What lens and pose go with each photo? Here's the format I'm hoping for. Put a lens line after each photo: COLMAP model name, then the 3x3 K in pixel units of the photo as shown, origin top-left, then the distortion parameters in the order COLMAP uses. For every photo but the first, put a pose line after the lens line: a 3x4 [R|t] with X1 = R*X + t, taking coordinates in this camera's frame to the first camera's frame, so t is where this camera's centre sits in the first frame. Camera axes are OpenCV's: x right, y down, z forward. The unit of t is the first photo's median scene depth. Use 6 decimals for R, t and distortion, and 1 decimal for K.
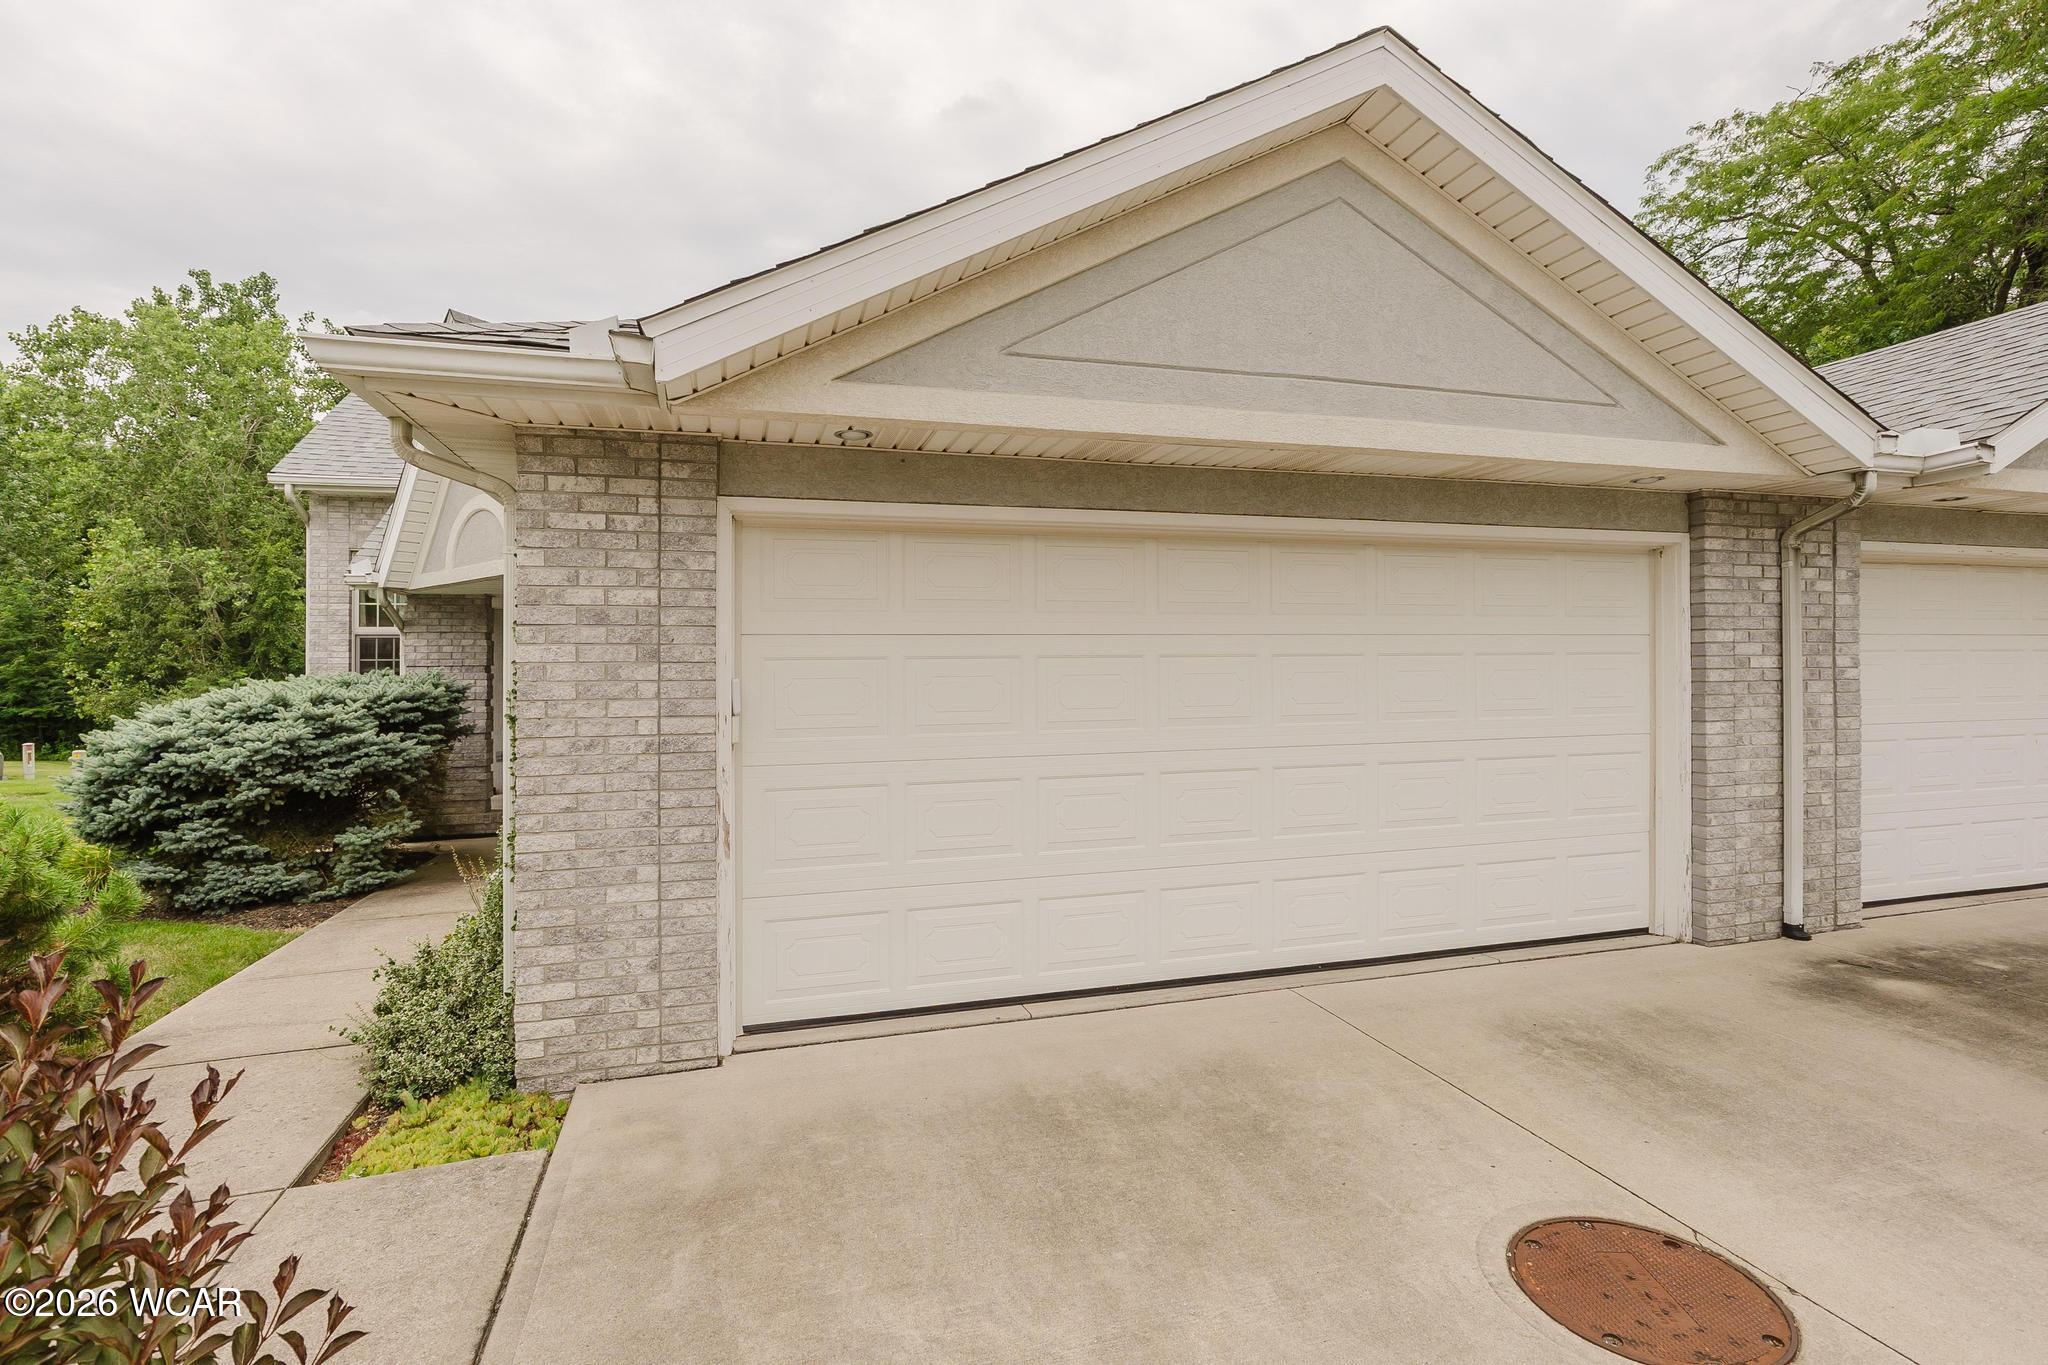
lens RADIAL K [[1007.2, 0, 1025.4], [0, 1007.2, 676.3], [0, 0, 1]] dist [-0.002486, -0.000562]
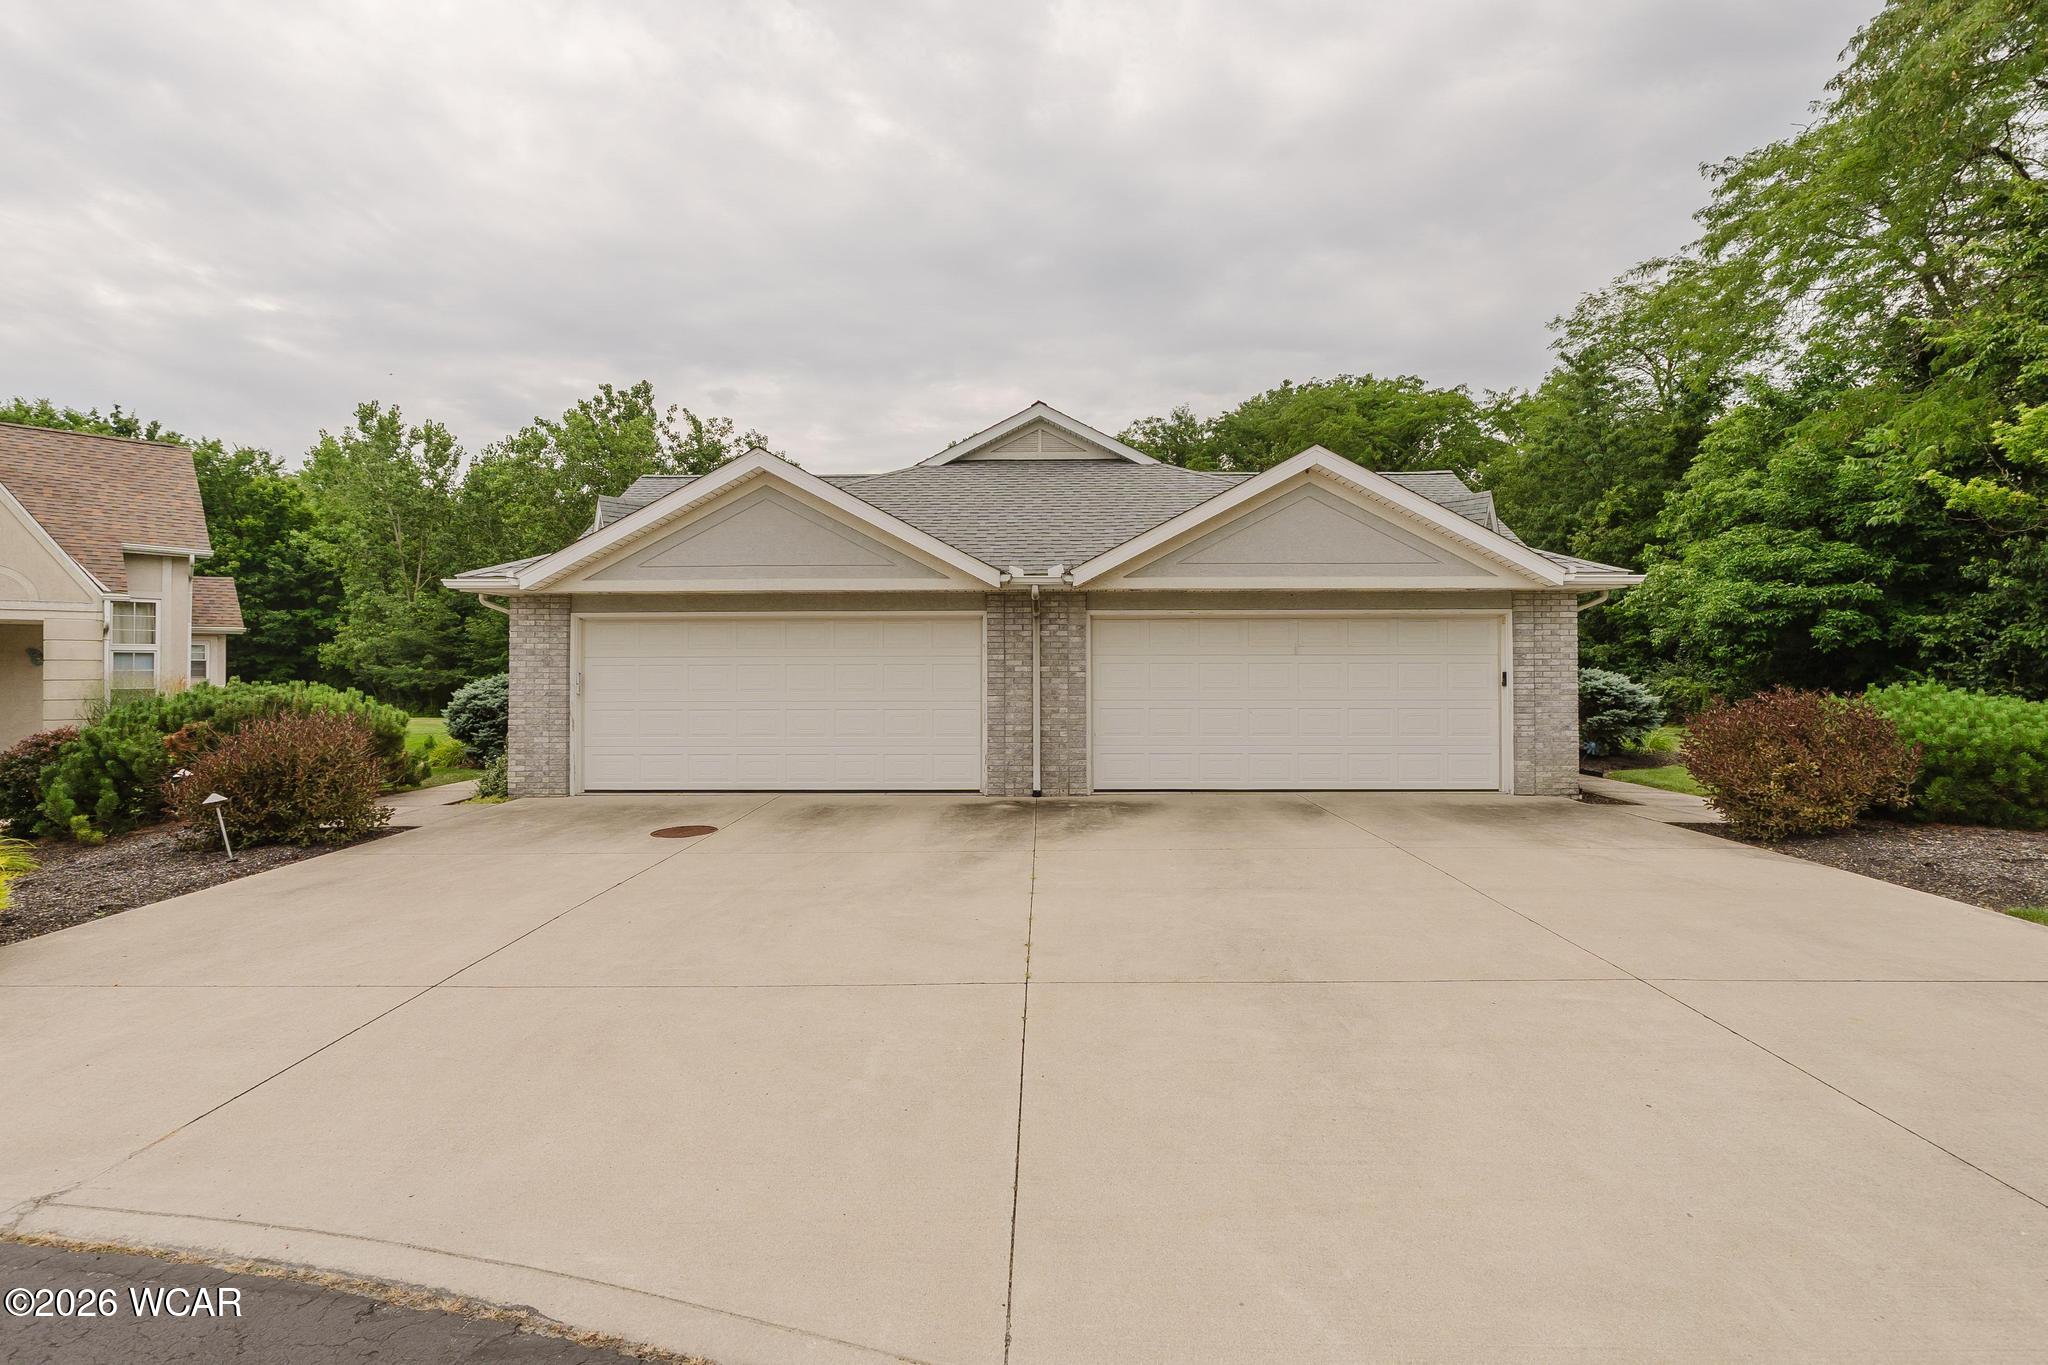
lens RADIAL K [[959.3, 0, 1021.8], [0, 959.3, 671.8], [0, 0, 1]] dist [0.001247, 0.000079]
pose [[0.950647, 0.009589, -0.310127, 1.119394], [-0.008631, 0.999953, 0.004462, -0.014132], [0.310155, -0.001565, 0.950685, -0.792951]]
